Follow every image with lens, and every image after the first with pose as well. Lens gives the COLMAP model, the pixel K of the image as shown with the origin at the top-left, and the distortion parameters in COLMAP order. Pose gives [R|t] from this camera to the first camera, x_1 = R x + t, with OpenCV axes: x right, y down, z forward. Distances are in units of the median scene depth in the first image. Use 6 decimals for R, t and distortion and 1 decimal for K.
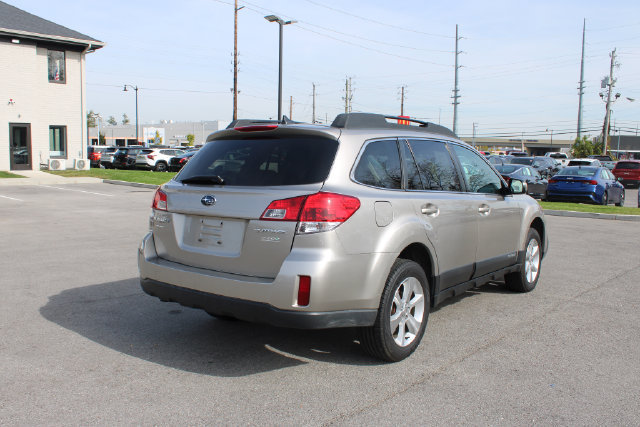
lens RADIAL K [[597.7, 0, 326.0], [0, 597.7, 218.9], [0, 0, 1]] dist [-0.095699, 0.000000]
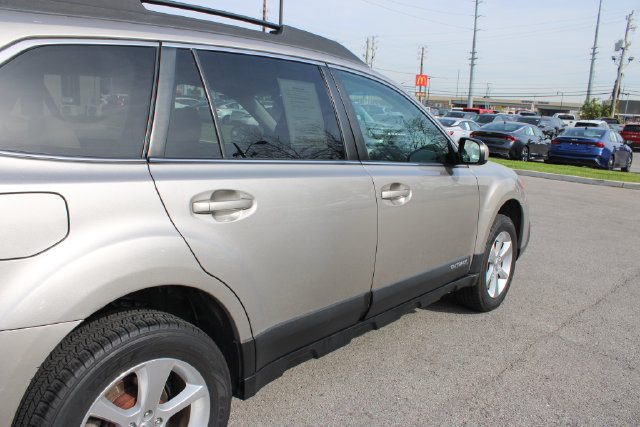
lens RADIAL K [[546.6, 0, 315.0], [0, 546.6, 215.4], [0, 0, 1]] dist [-0.138875, 0.104814]
pose [[0.997636, 0.038997, -0.056589, 0.062187], [-0.033942, 0.995569, 0.087692, -0.010443], [0.059759, -0.085564, 0.994539, 0.139804]]
